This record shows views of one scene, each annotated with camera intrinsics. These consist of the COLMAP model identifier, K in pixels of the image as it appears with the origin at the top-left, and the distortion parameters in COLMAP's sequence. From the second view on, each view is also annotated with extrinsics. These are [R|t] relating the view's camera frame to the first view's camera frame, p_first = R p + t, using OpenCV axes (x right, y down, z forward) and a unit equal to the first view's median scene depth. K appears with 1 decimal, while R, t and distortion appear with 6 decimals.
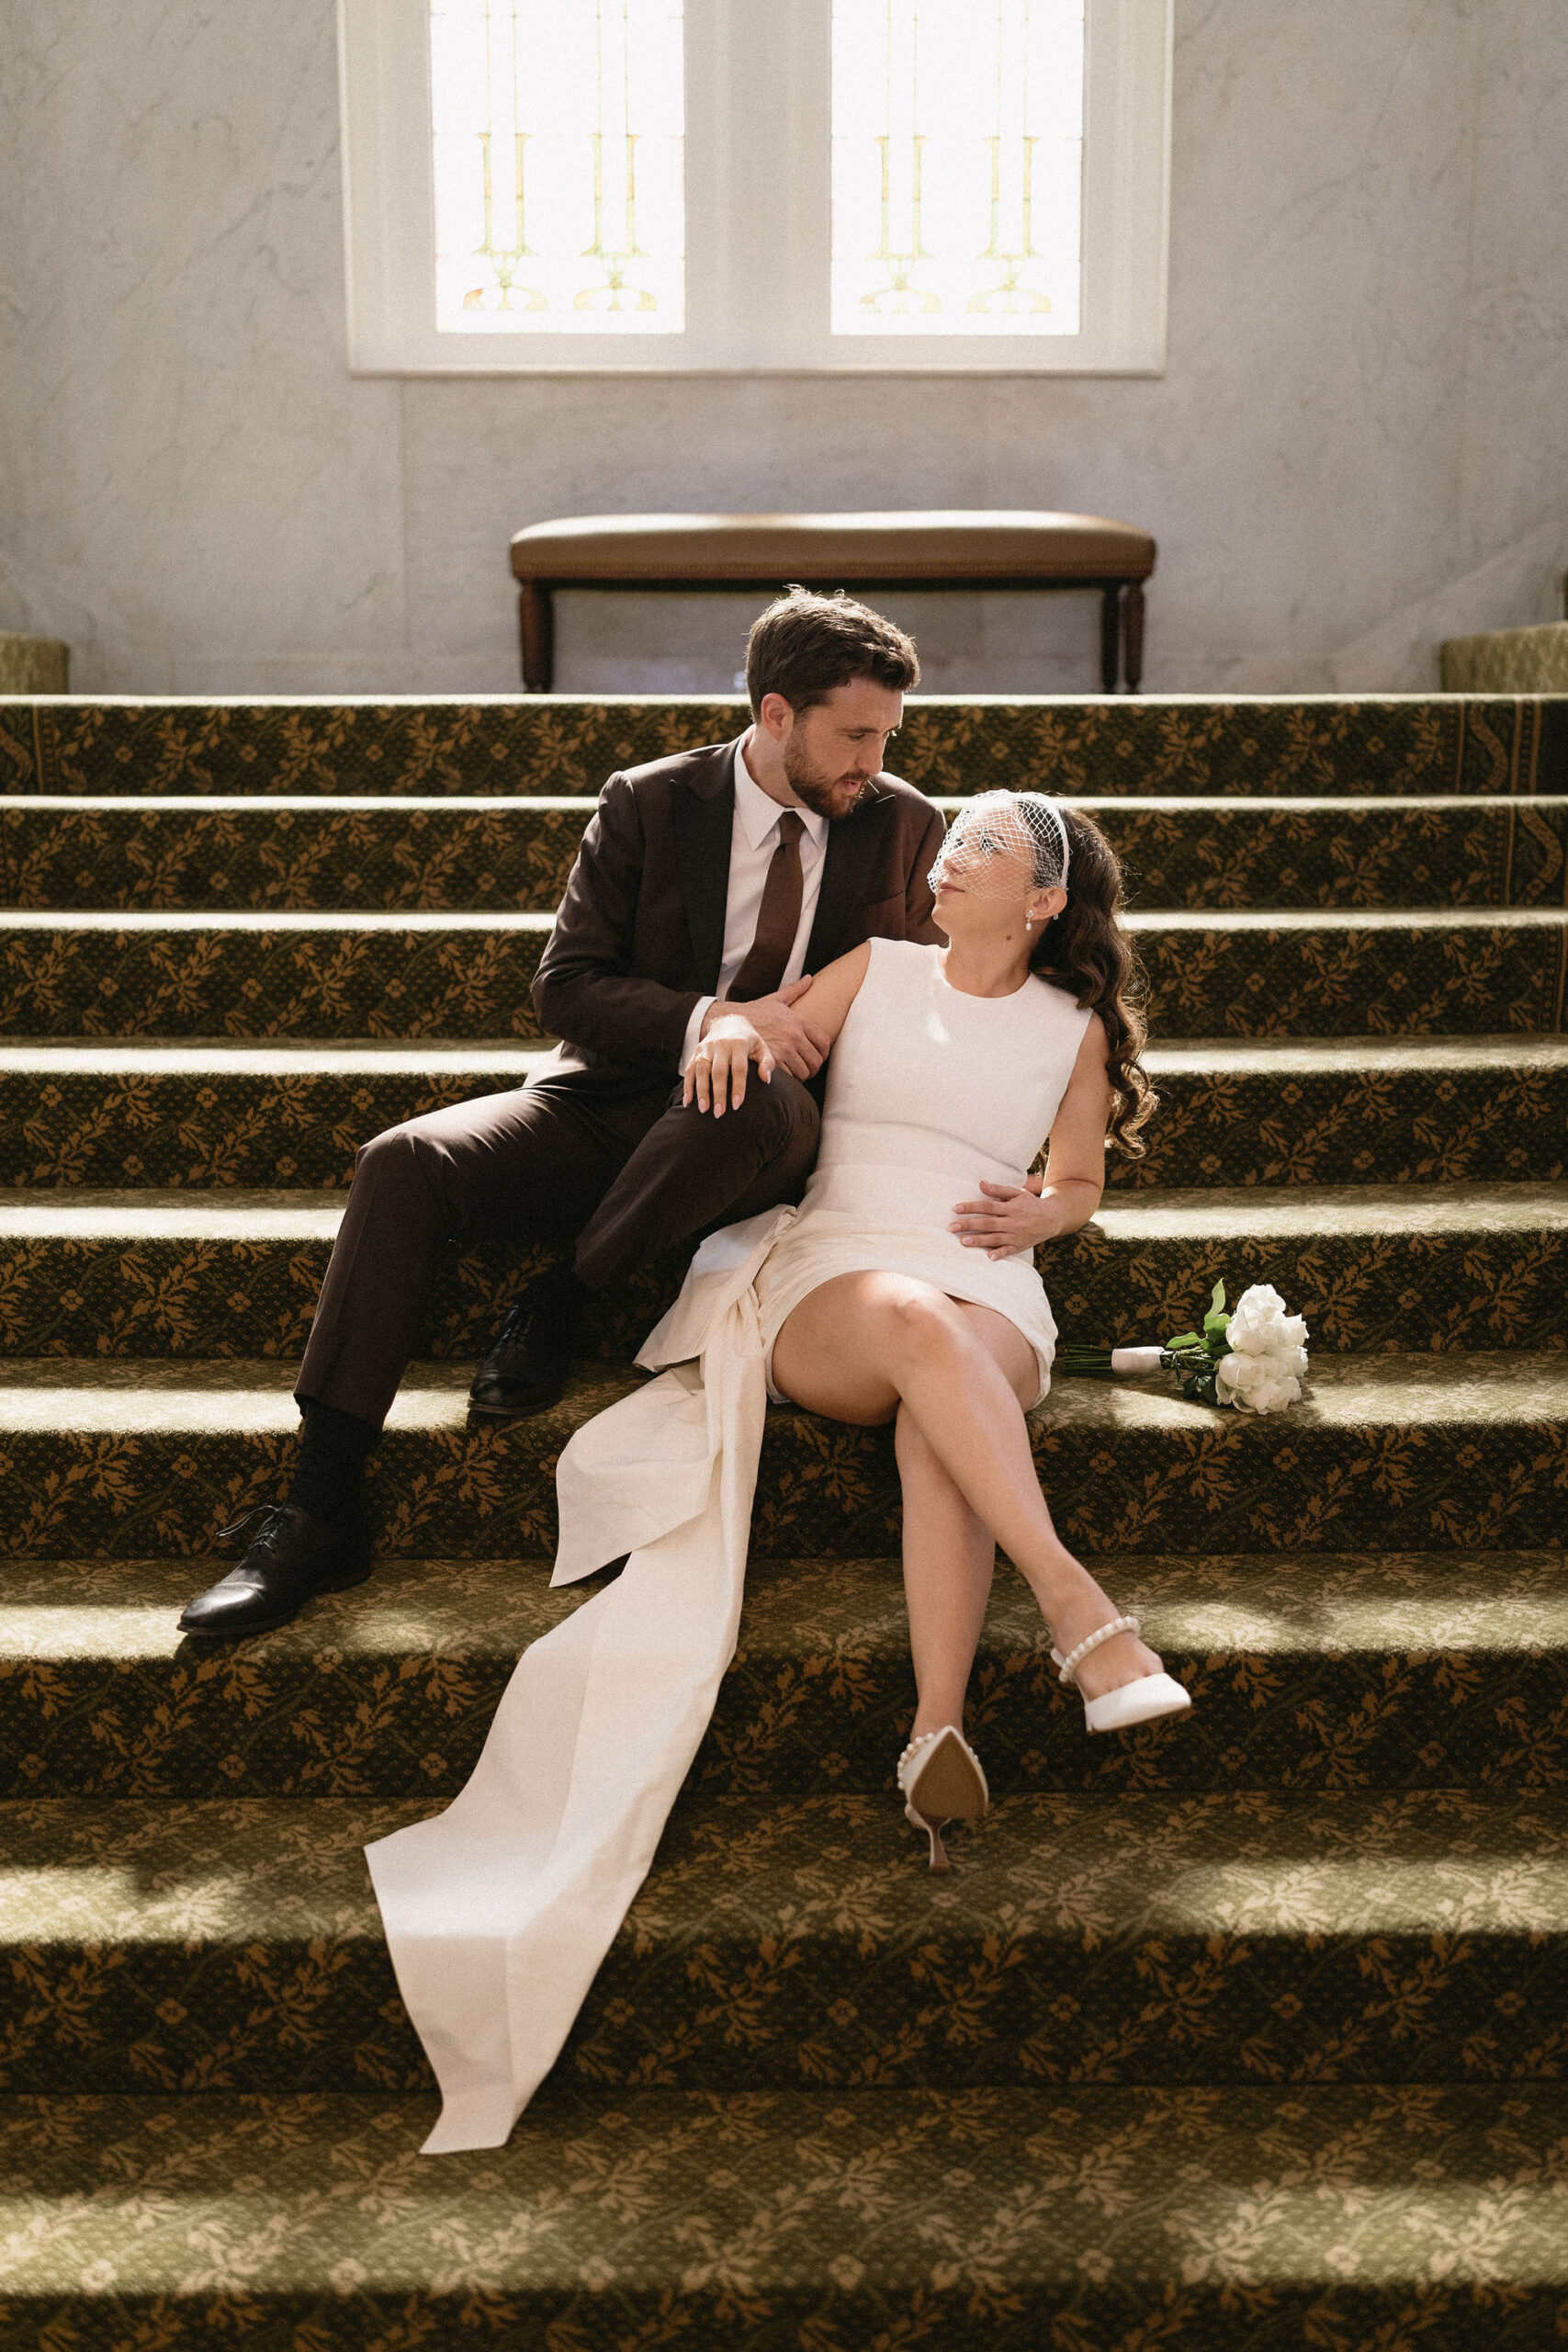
lens RADIAL K [[2298.5, 0, 783.0], [0, 2298.5, 1166.9], [0, 0, 1]] dist [0.005845, 0.000000]
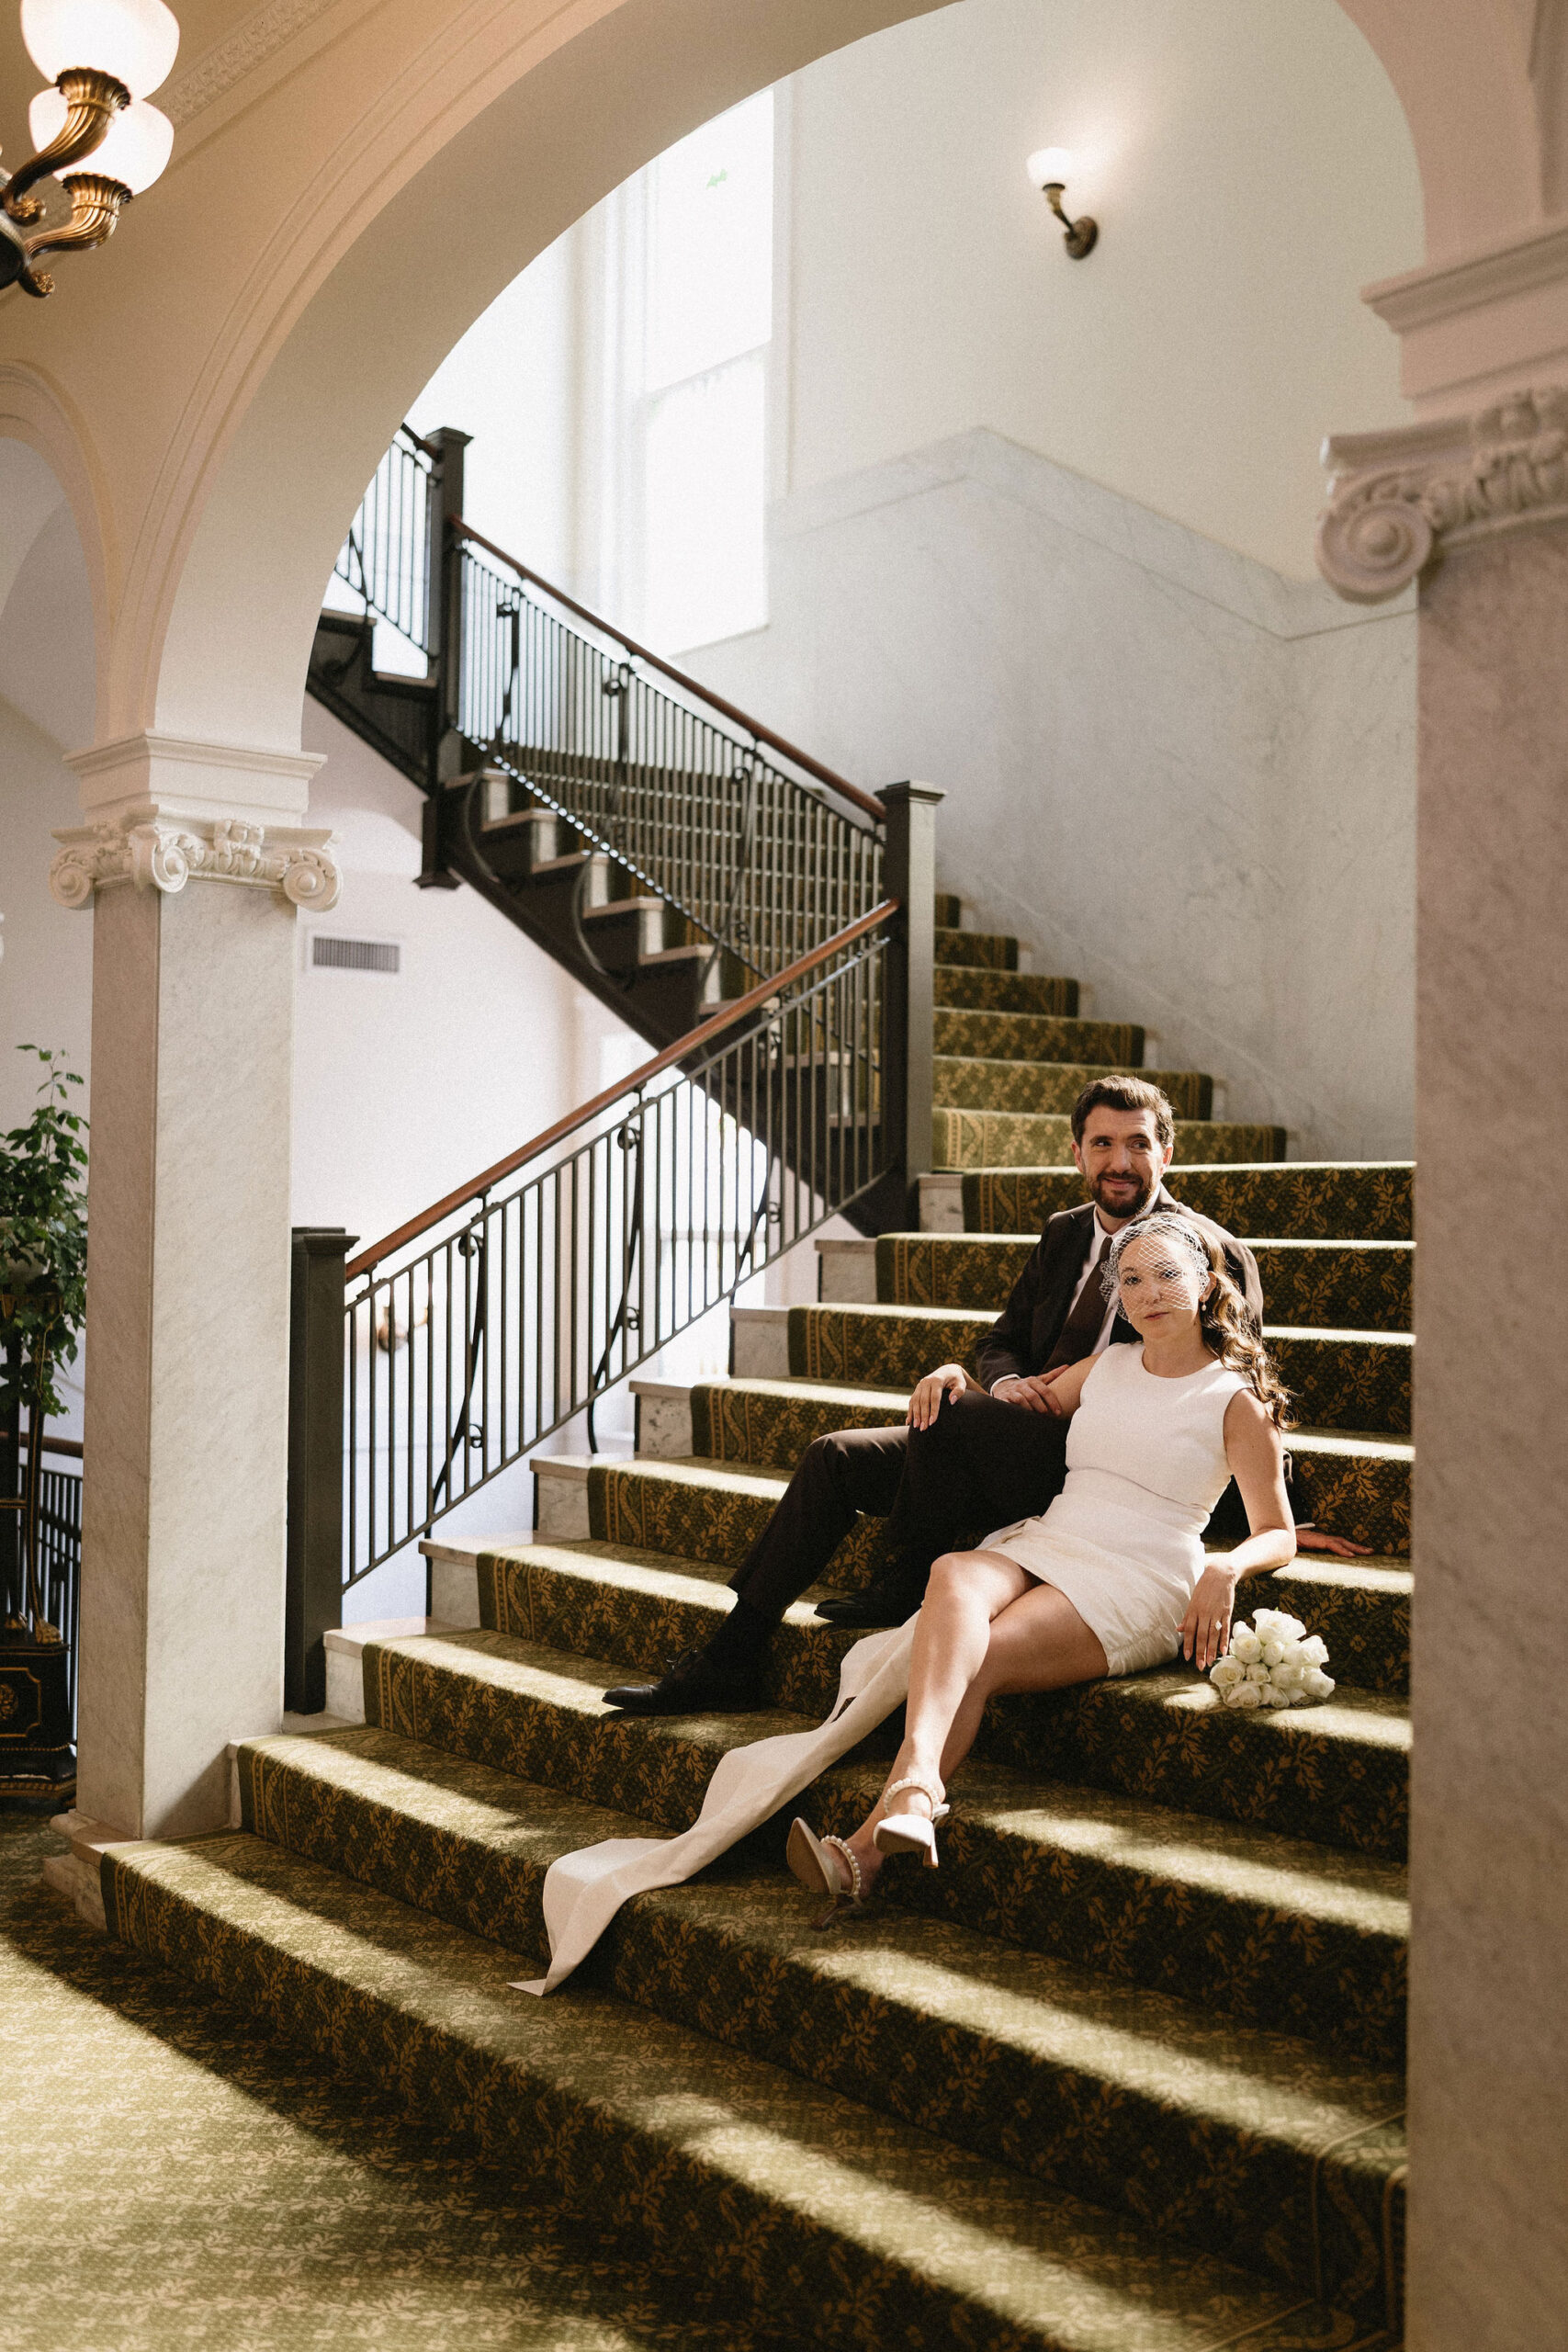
lens RADIAL K [[2298.5, 0, 785.4], [0, 2298.5, 1188.4], [0, 0, 1]] dist [0.005845, 0.000000]
pose [[0.642965, -0.004731, -0.765881, 0.938023], [-0.147816, 0.980414, -0.130149, 0.026669], [0.751496, 0.196891, 0.629673, -0.034896]]
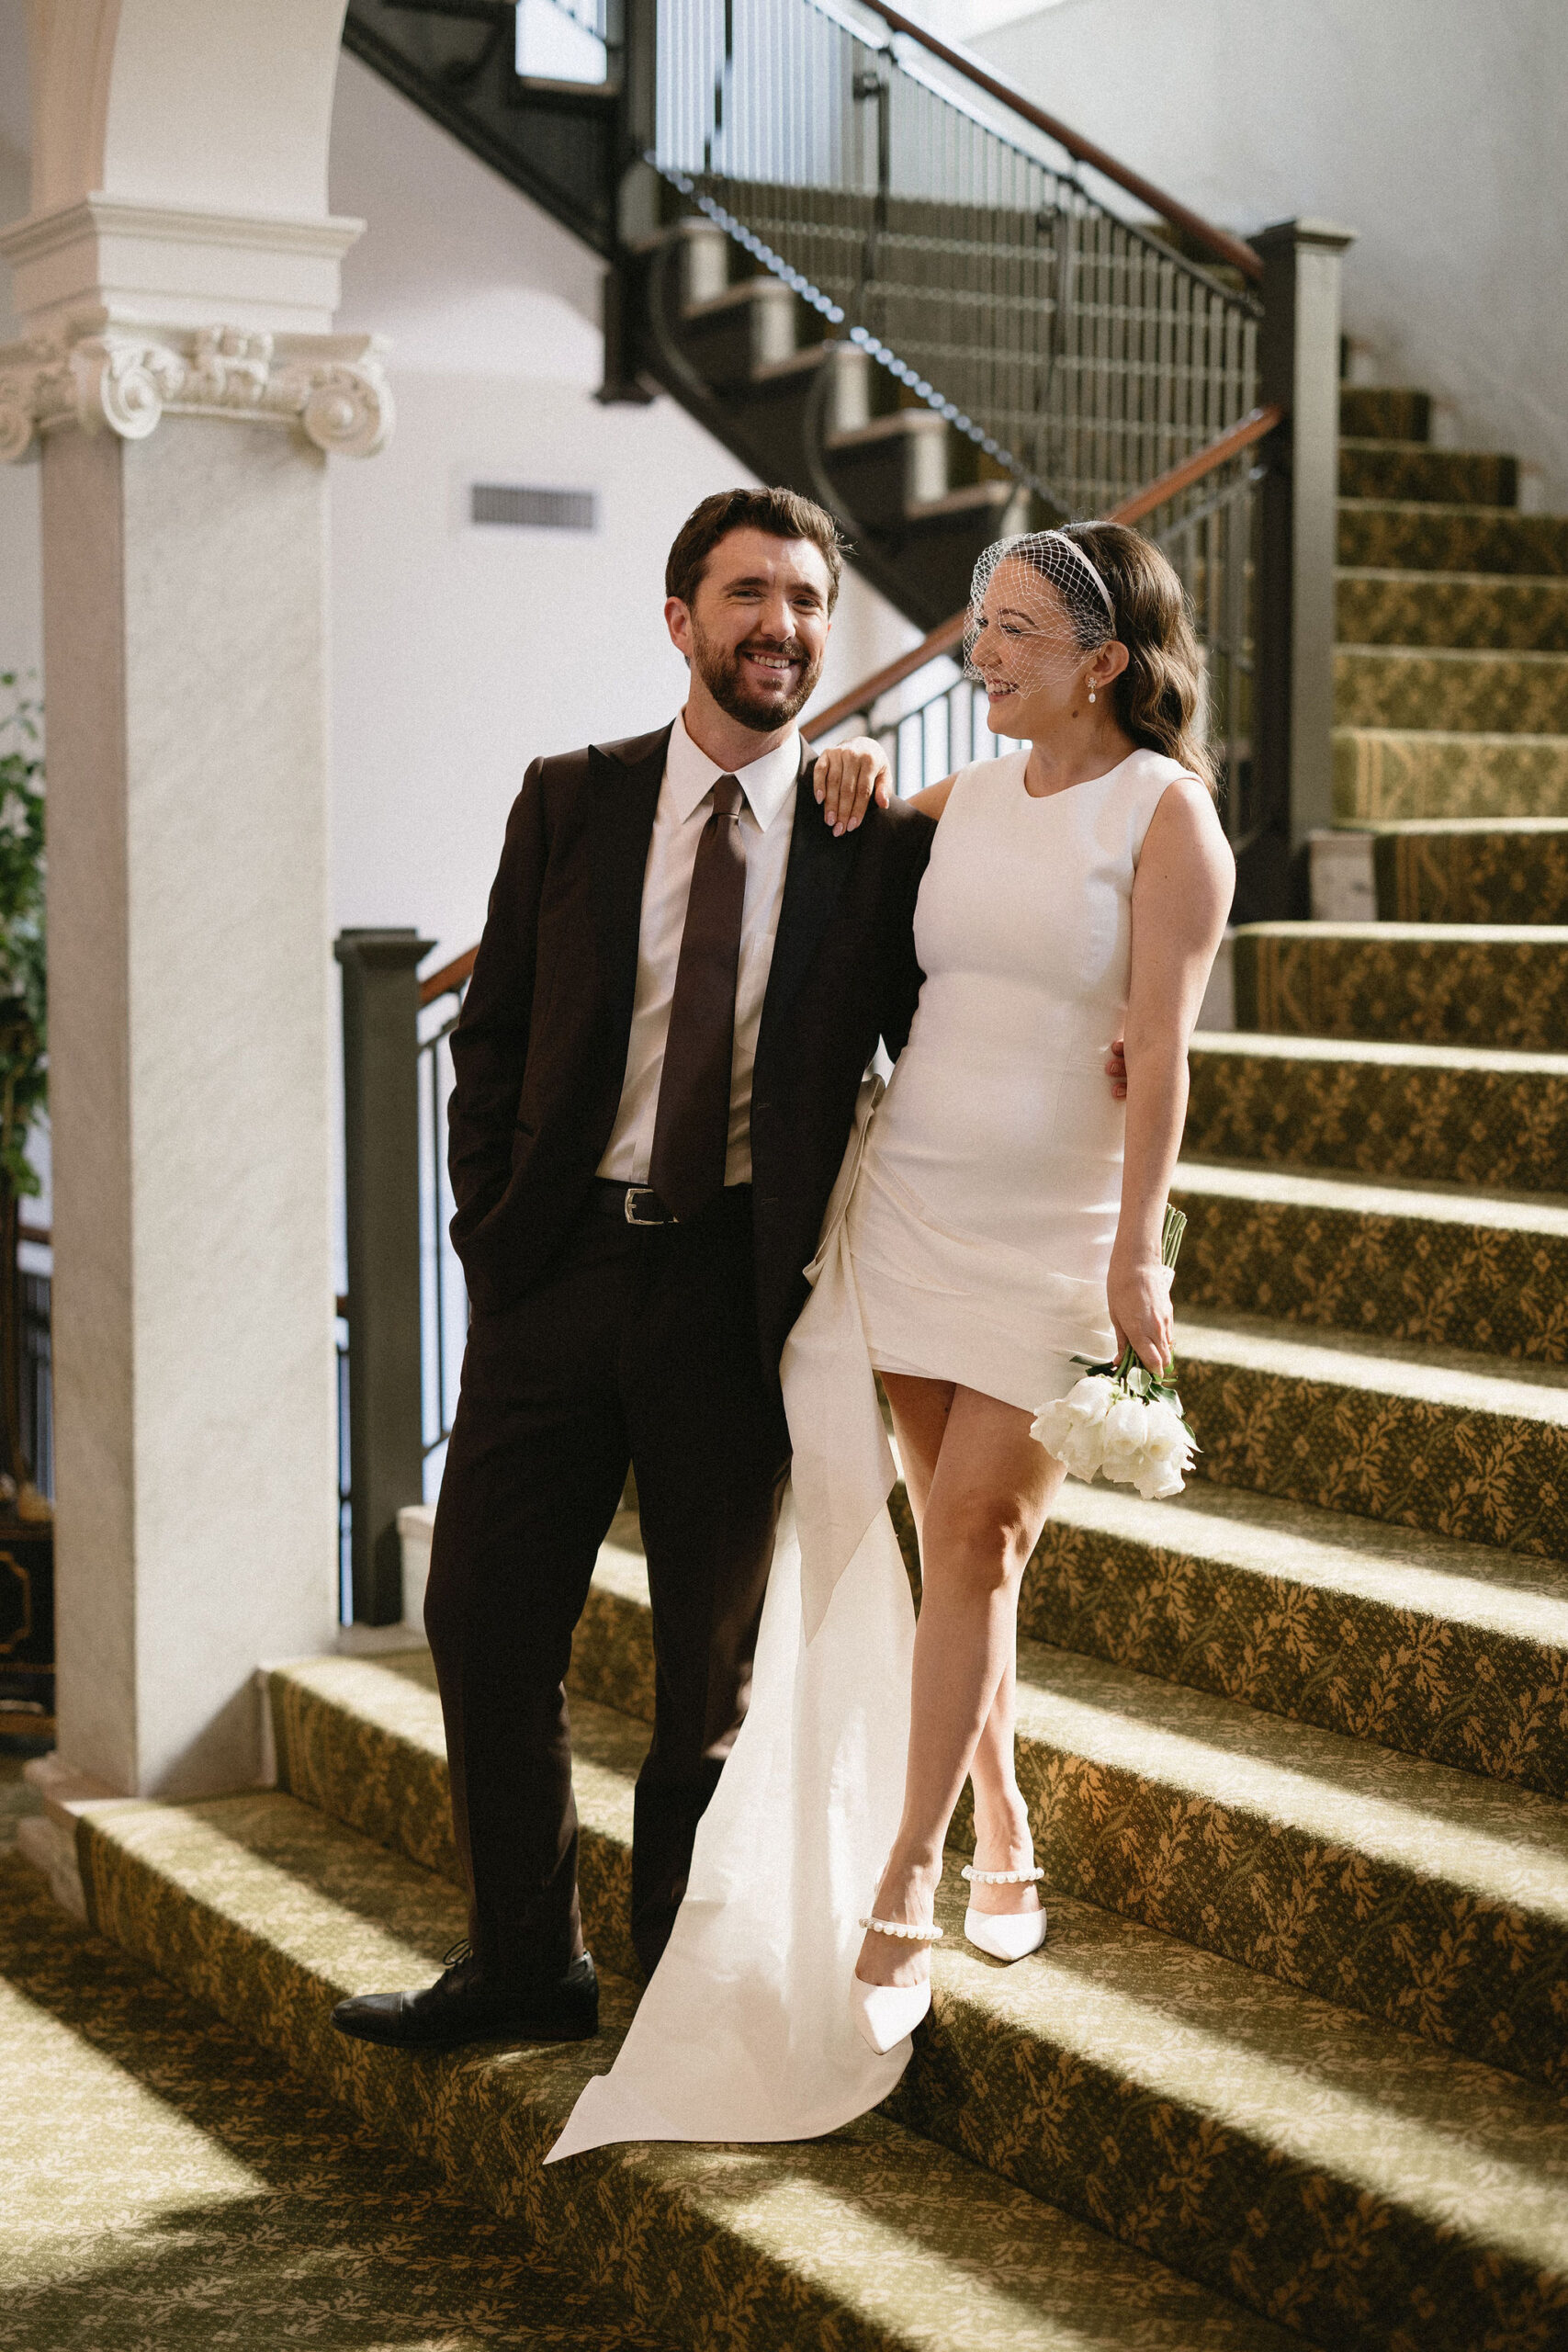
lens RADIAL K [[3469.1, 0, 775.3], [0, 3469.1, 1170.7], [0, 0, 1]] dist [0.026398, 0.000000]
pose [[0.524136, 0.067455, -0.848959, 1.017375], [-0.152540, 0.988173, -0.015660, 0.002612], [0.837862, 0.137708, 0.528227, 0.042363]]
